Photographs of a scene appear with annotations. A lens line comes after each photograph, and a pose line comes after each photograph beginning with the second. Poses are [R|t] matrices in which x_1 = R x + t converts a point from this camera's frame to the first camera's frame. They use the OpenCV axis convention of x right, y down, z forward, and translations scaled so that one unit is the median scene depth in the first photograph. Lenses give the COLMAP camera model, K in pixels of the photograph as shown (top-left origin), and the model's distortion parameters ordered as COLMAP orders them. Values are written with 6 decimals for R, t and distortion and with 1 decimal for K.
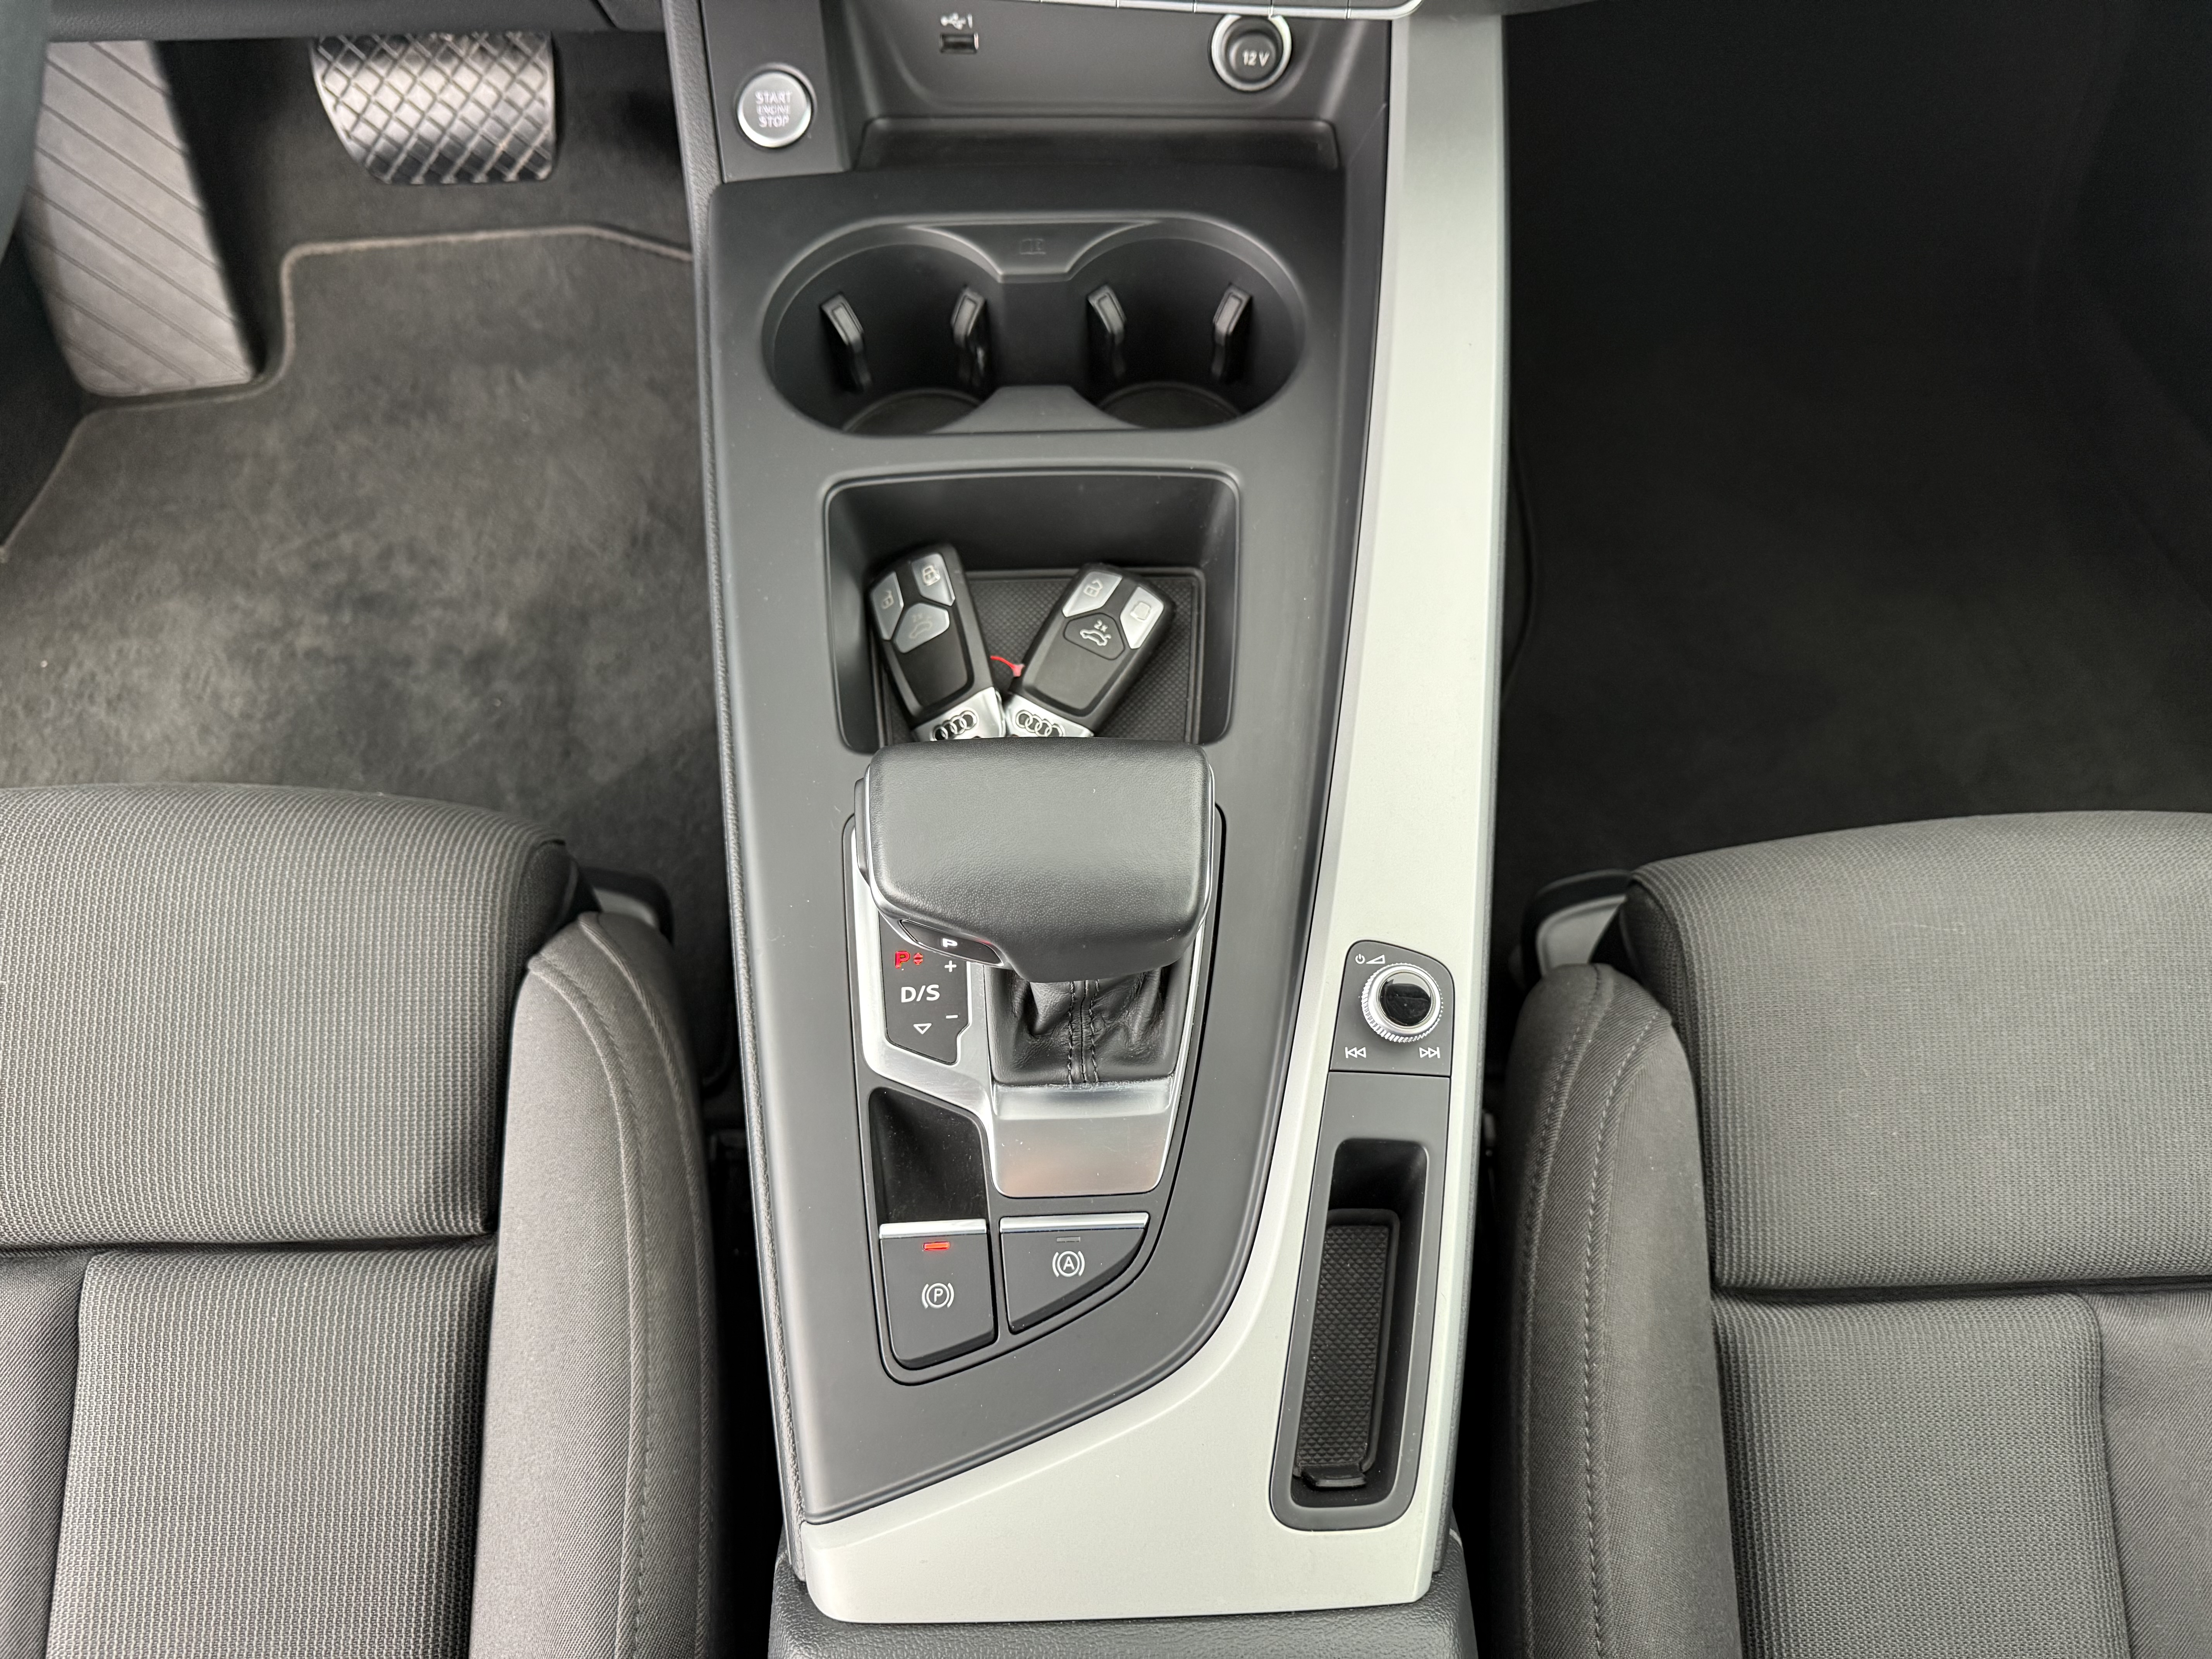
lens RADIAL K [[1528.4, 0, 1117.8], [0, 1528.4, 781.9], [0, 0, 1]] dist [-0.012274, -0.000498]
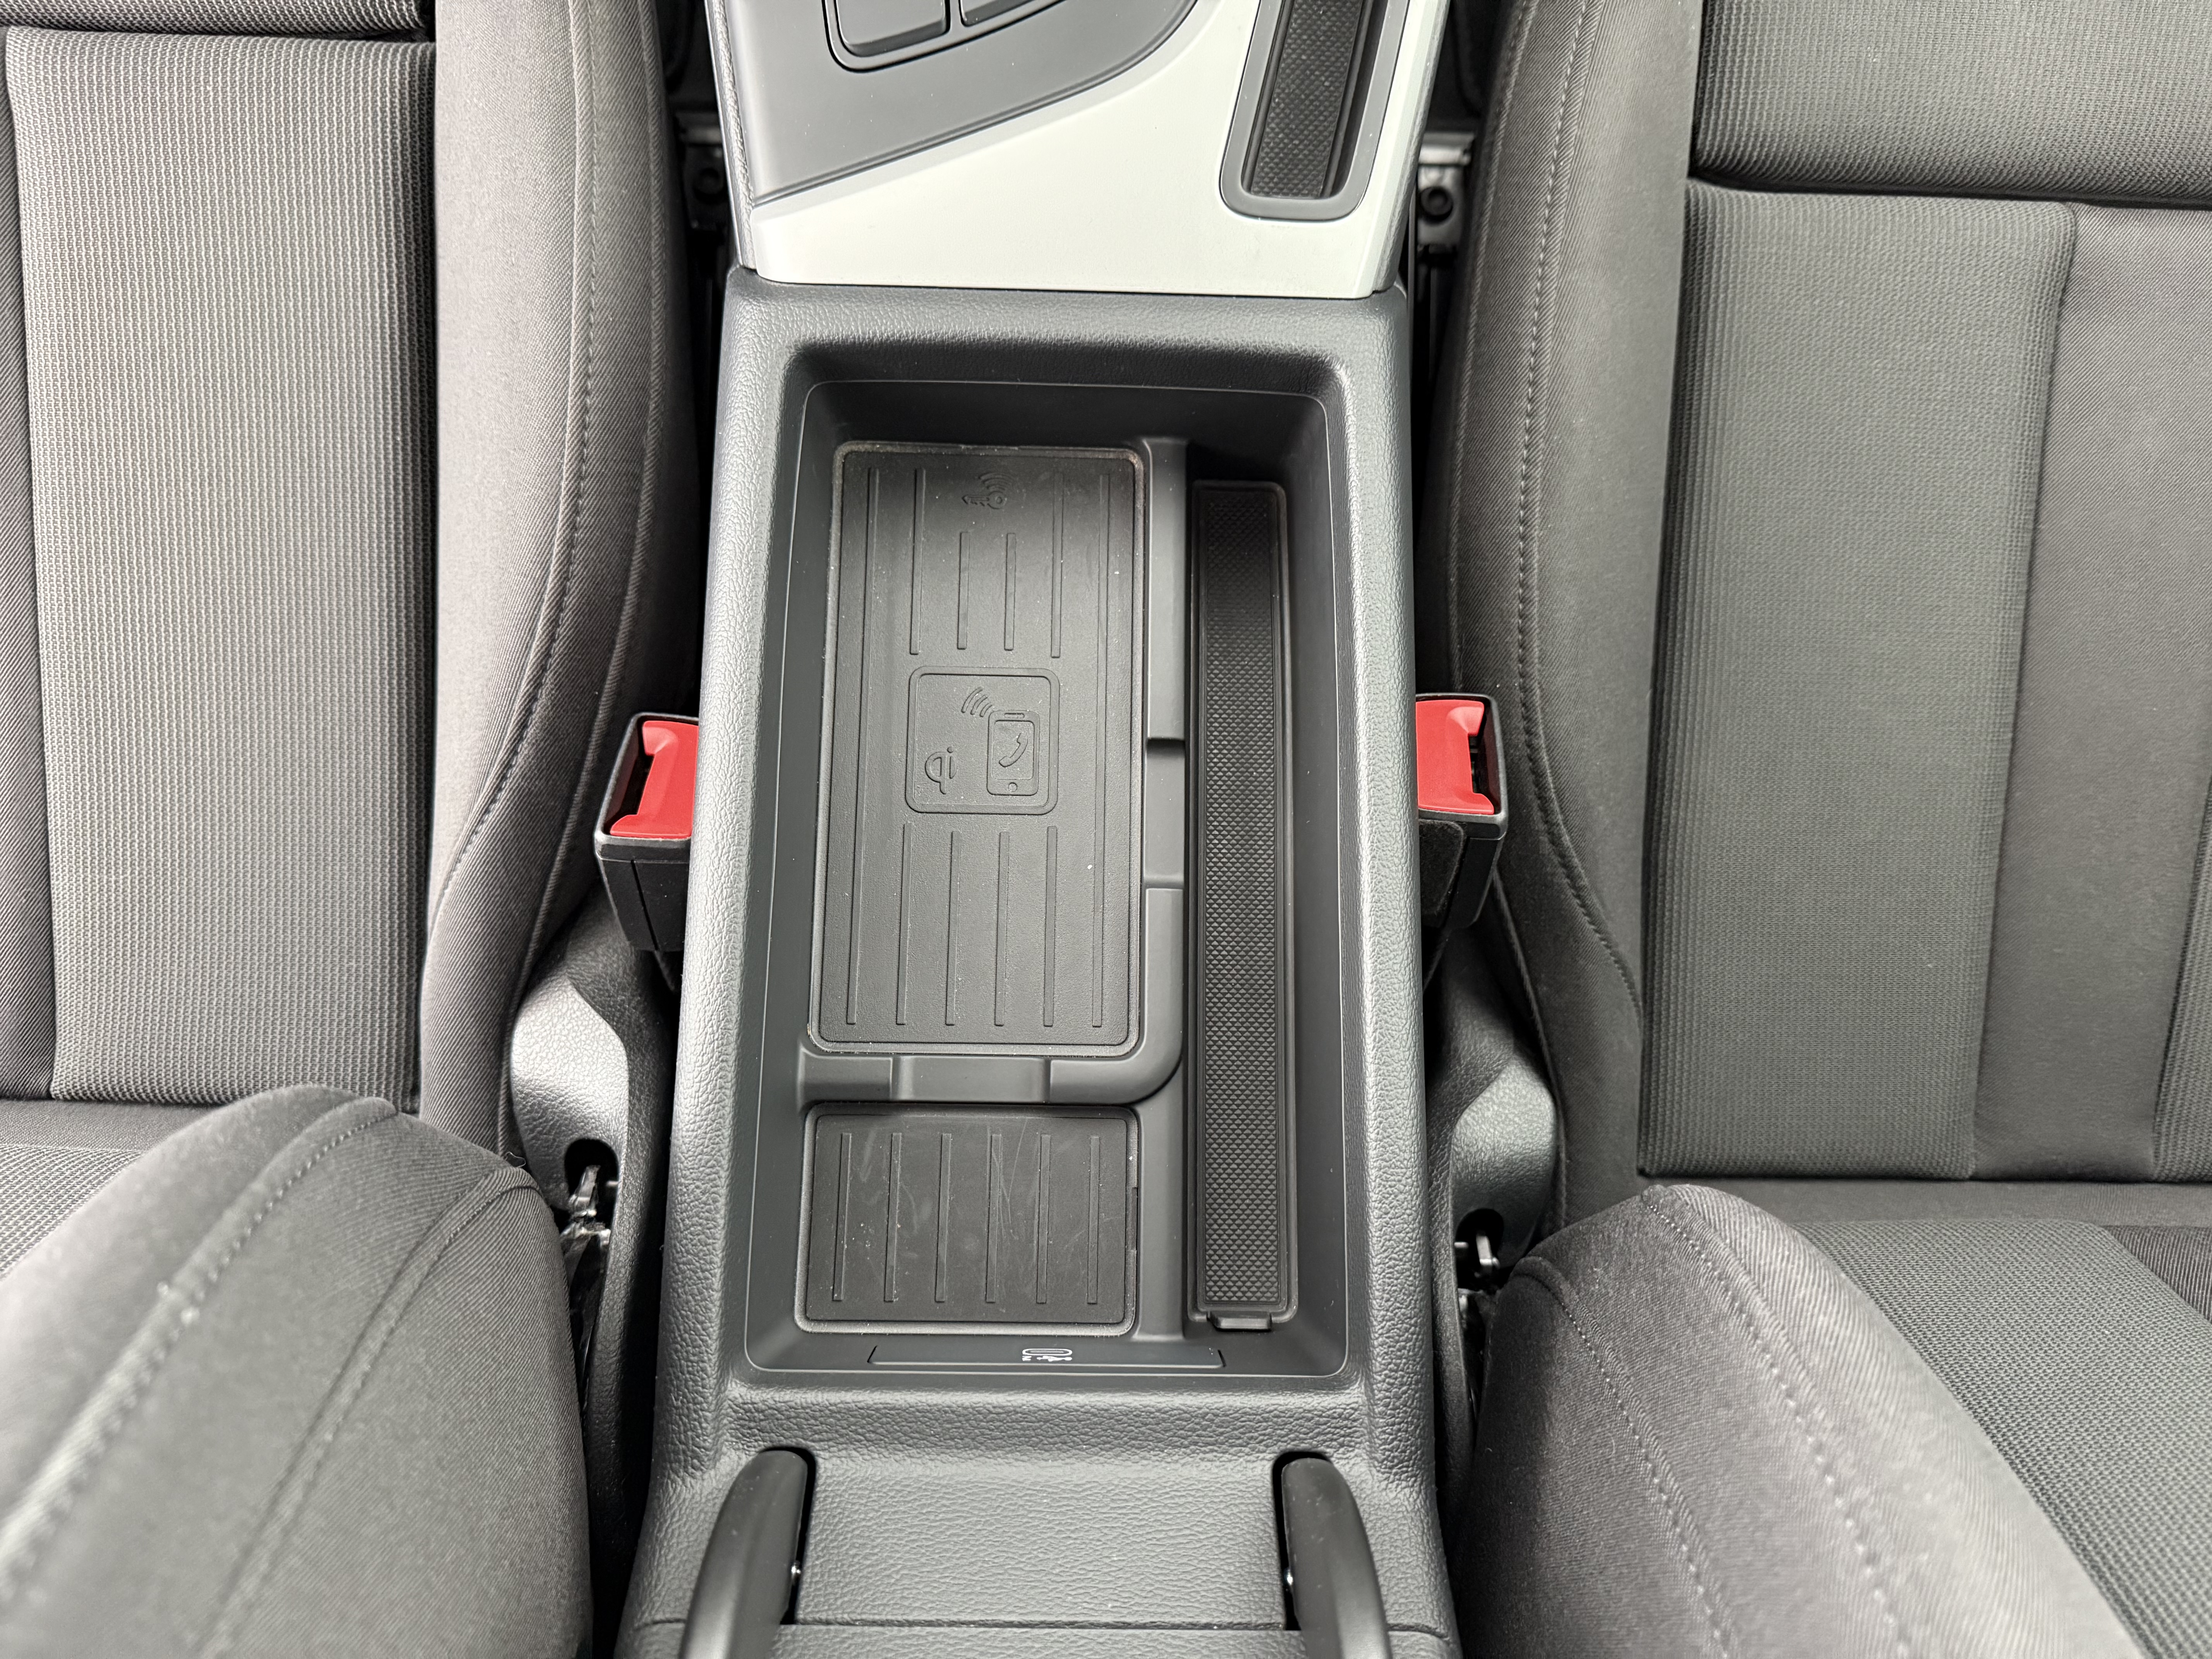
lens RADIAL K [[1523.6, 0, 1106.0], [0, 1523.6, 829.5], [0, 0, 1]] dist [-0.012591, -0.000229]
pose [[0.998717, 0.050078, 0.007524, 0.033136], [-0.049747, 0.942426, 0.330694, 0.460001], [0.009470, -0.330644, 0.943708, -0.062130]]
